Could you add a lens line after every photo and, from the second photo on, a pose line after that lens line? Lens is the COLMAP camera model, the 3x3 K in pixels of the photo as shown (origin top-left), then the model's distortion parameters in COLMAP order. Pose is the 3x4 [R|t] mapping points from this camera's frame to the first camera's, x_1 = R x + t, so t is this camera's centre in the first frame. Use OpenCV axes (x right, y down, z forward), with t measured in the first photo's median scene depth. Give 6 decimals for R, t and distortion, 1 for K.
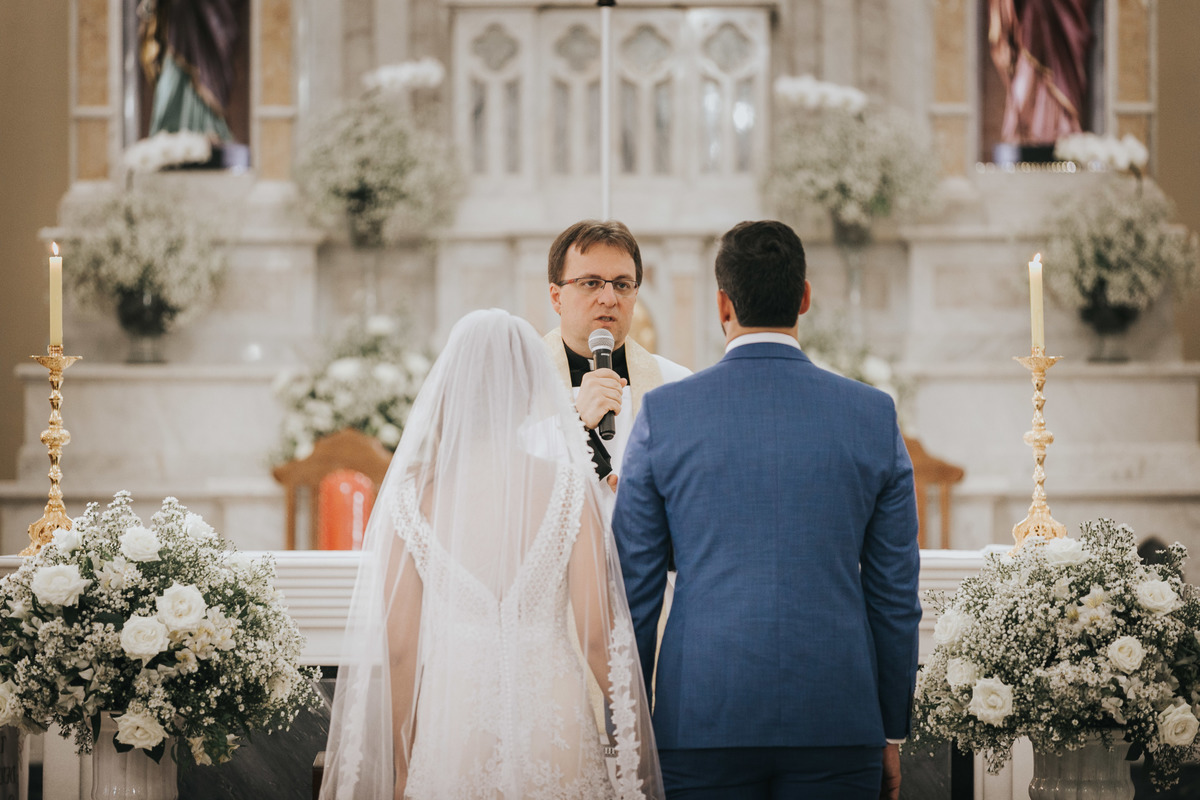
lens RADIAL K [[6963.6, 0, 600.0], [0, 6963.6, 400.0], [0, 0, 1]] dist [0.285807, 7.609801]
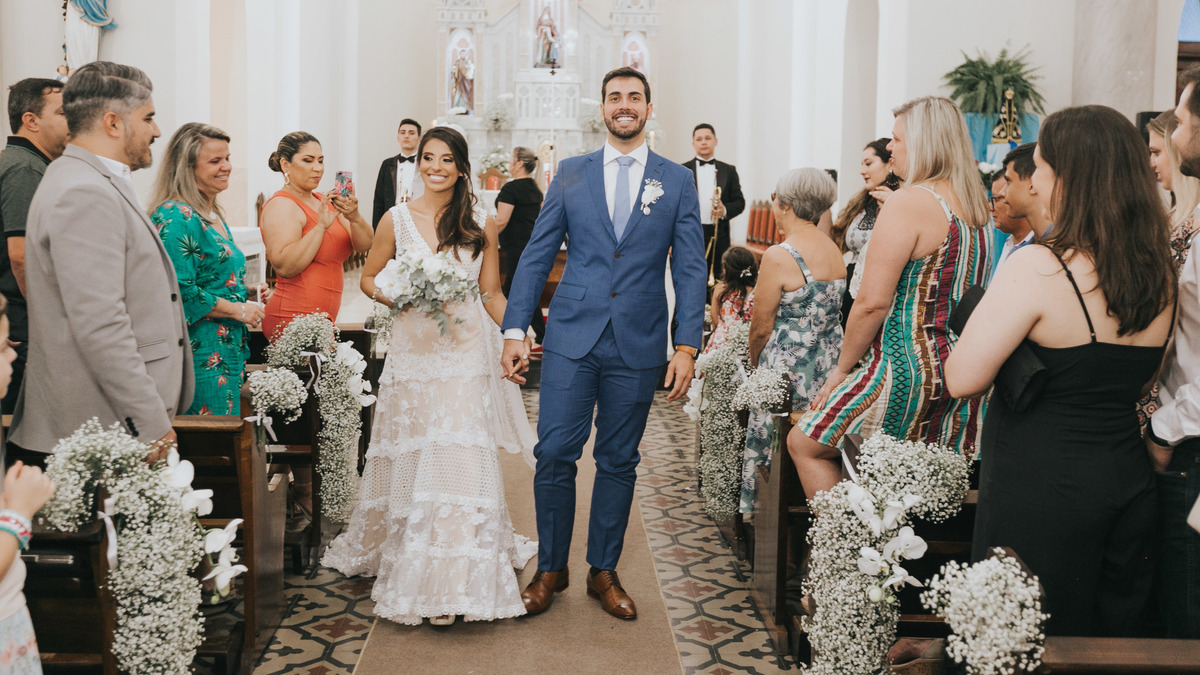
lens RADIAL K [[1209.3, 0, 601.7], [0, 1209.3, 288.3], [0, 0, 1]] dist [-0.004932, -0.001424]
pose [[0.997971, 0.013453, 0.062240, -0.019926], [-0.019378, 0.995232, 0.095589, 0.009667], [-0.060657, -0.096601, 0.993473, 0.231237]]
